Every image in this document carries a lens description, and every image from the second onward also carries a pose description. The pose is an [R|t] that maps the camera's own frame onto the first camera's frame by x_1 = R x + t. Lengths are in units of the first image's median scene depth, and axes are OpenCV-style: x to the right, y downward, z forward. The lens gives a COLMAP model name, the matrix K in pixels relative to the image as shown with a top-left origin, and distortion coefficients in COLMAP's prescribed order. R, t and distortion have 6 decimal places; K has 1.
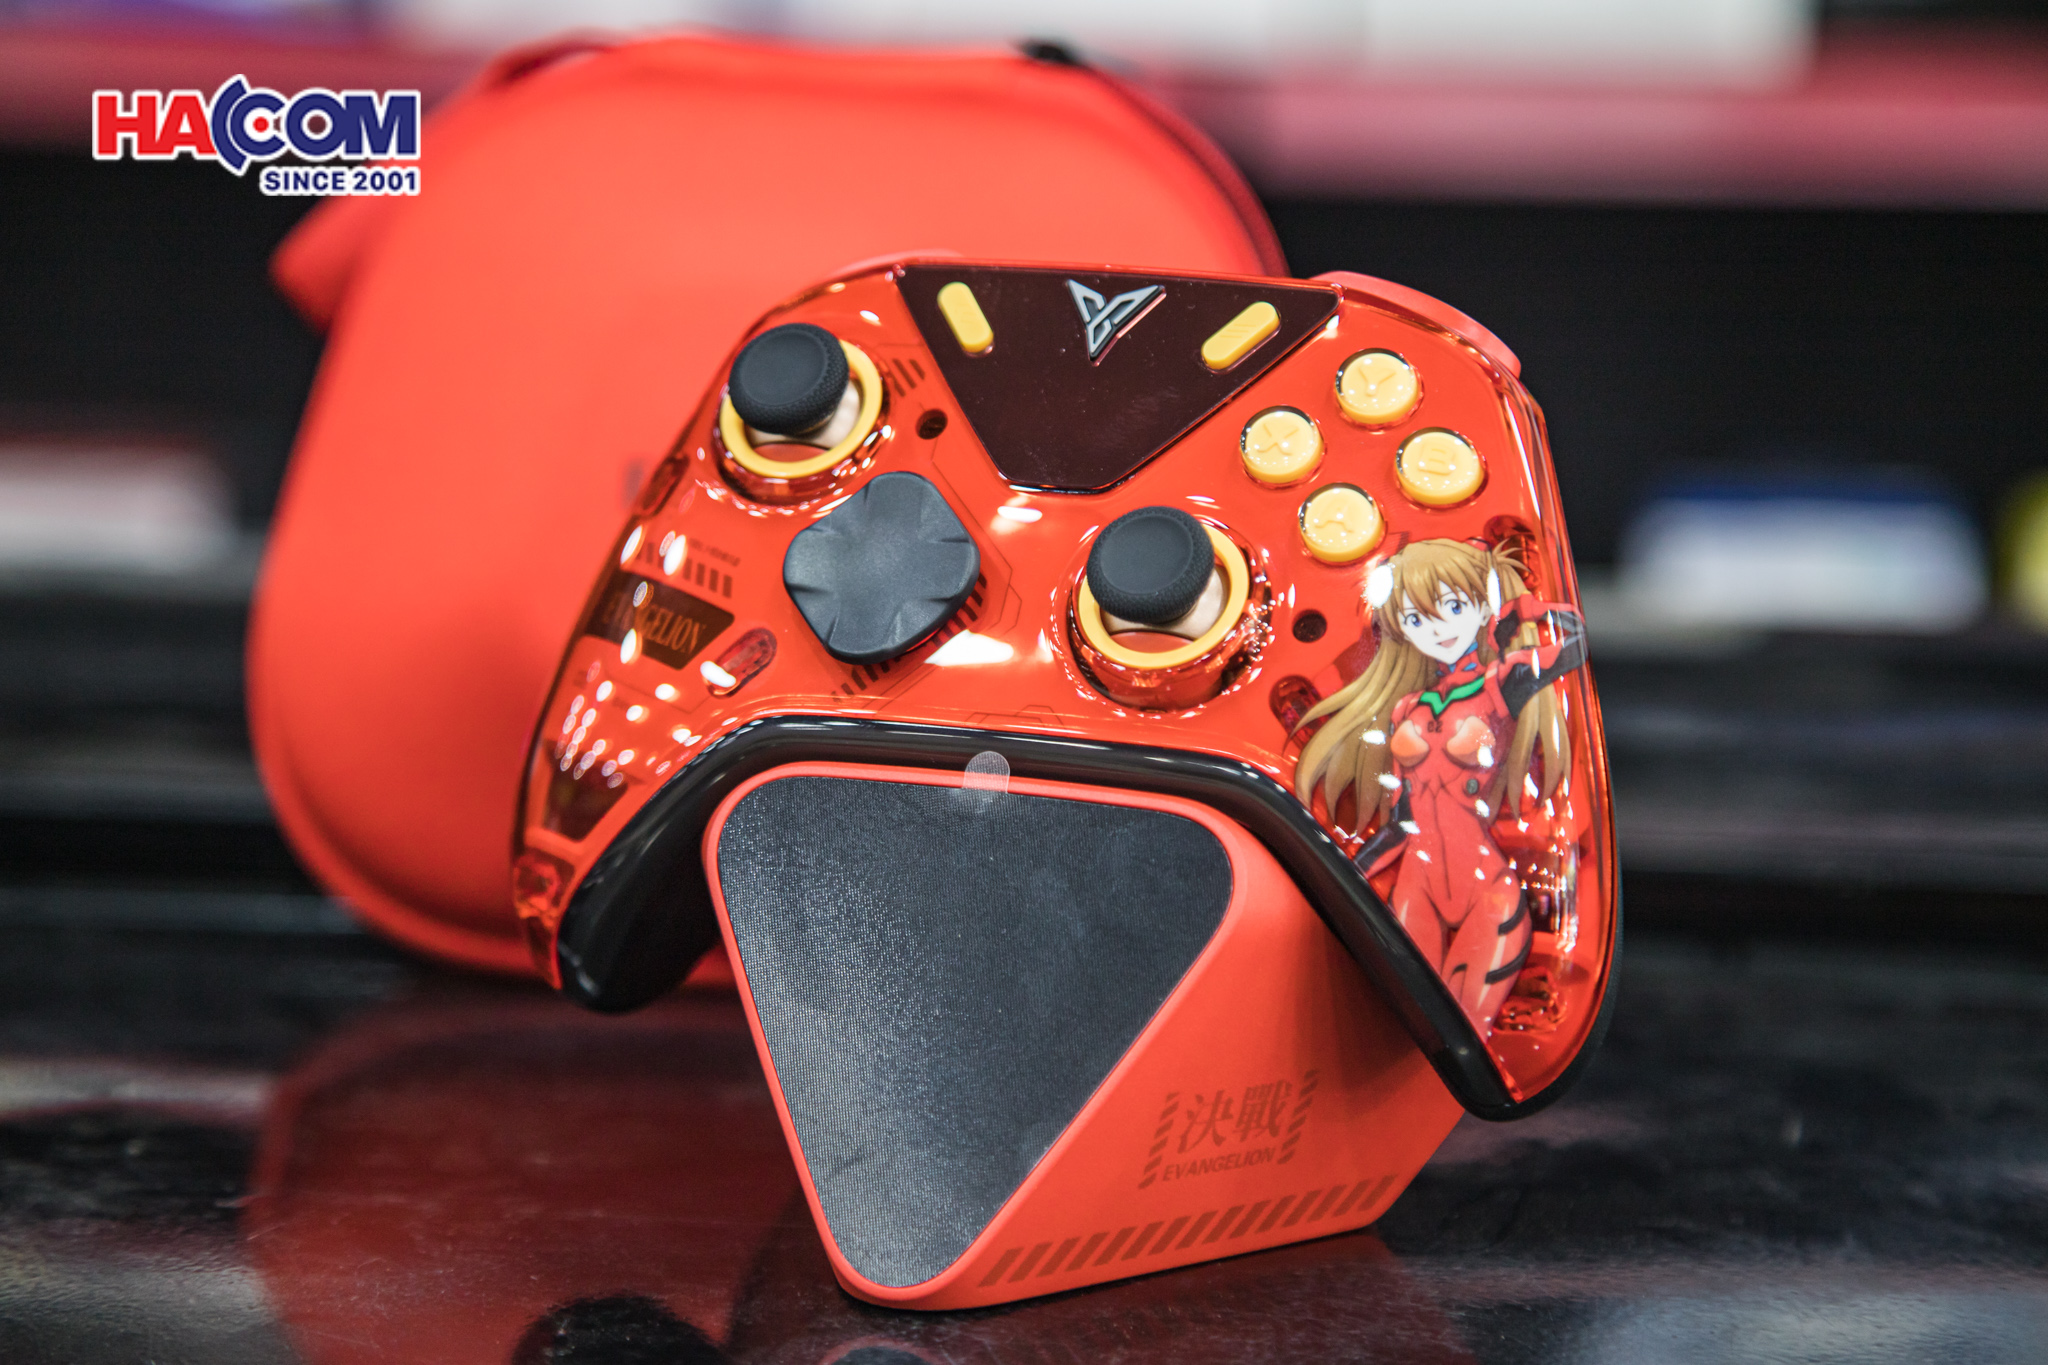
lens RADIAL K [[5291.1, 0, 1017.9], [0, 5291.1, 643.9], [0, 0, 1]] dist [0.404177, -1.342426]
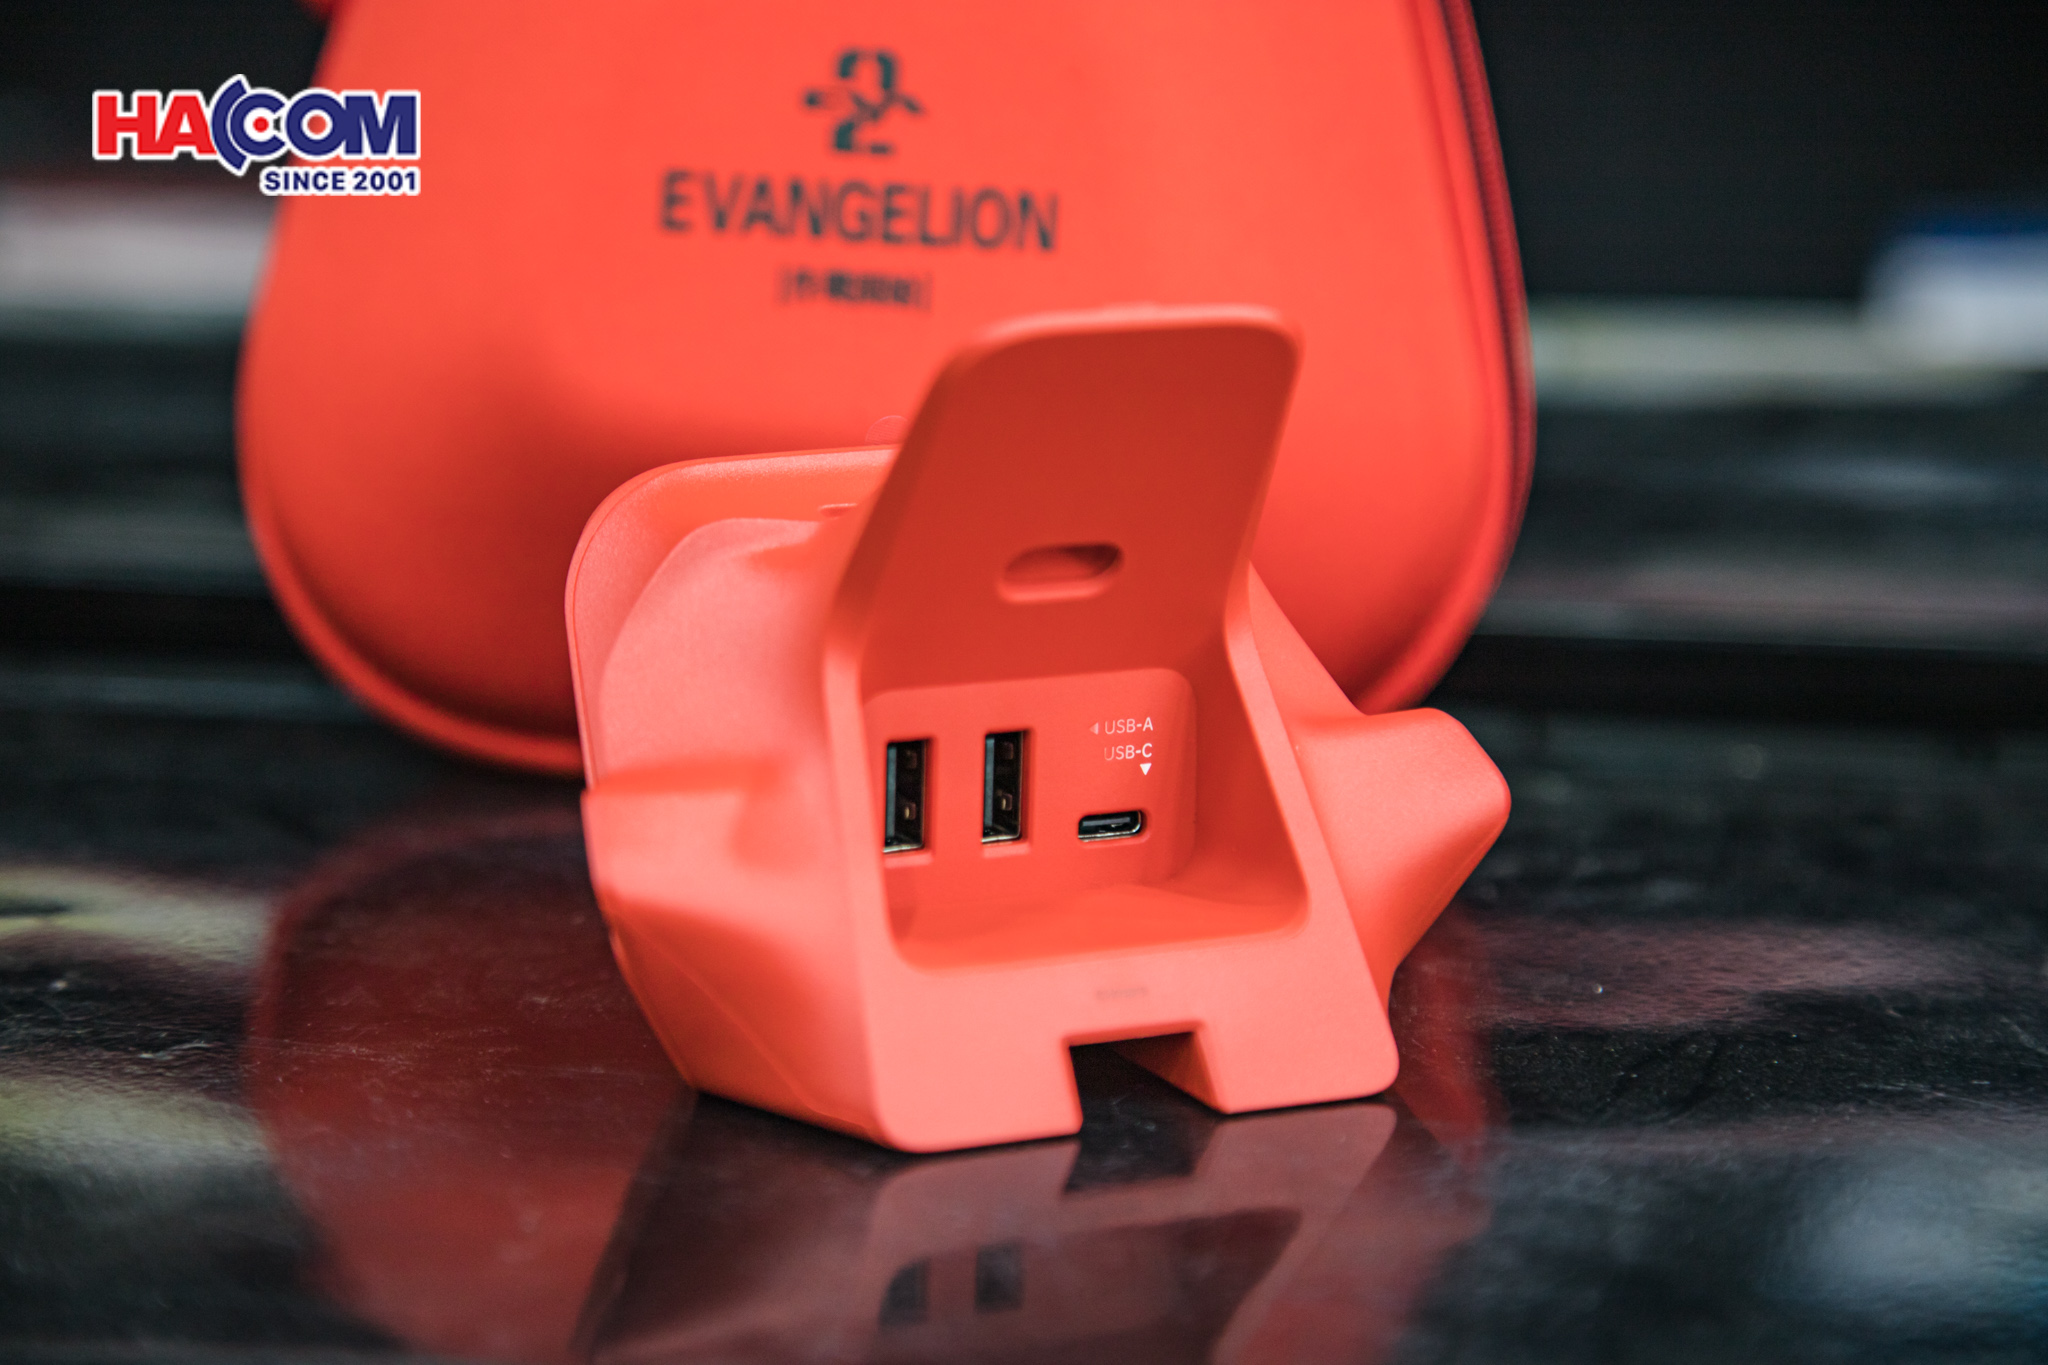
lens RADIAL K [[5291.1, 0, 1017.9], [0, 5291.1, 643.9], [0, 0, 1]] dist [0.404177, -1.342426]
pose [[0.998880, 0.000117, -0.047317, 0.025103], [0.002119, 0.998883, 0.047201, 0.001399], [0.047270, -0.047249, 0.997764, 0.171502]]
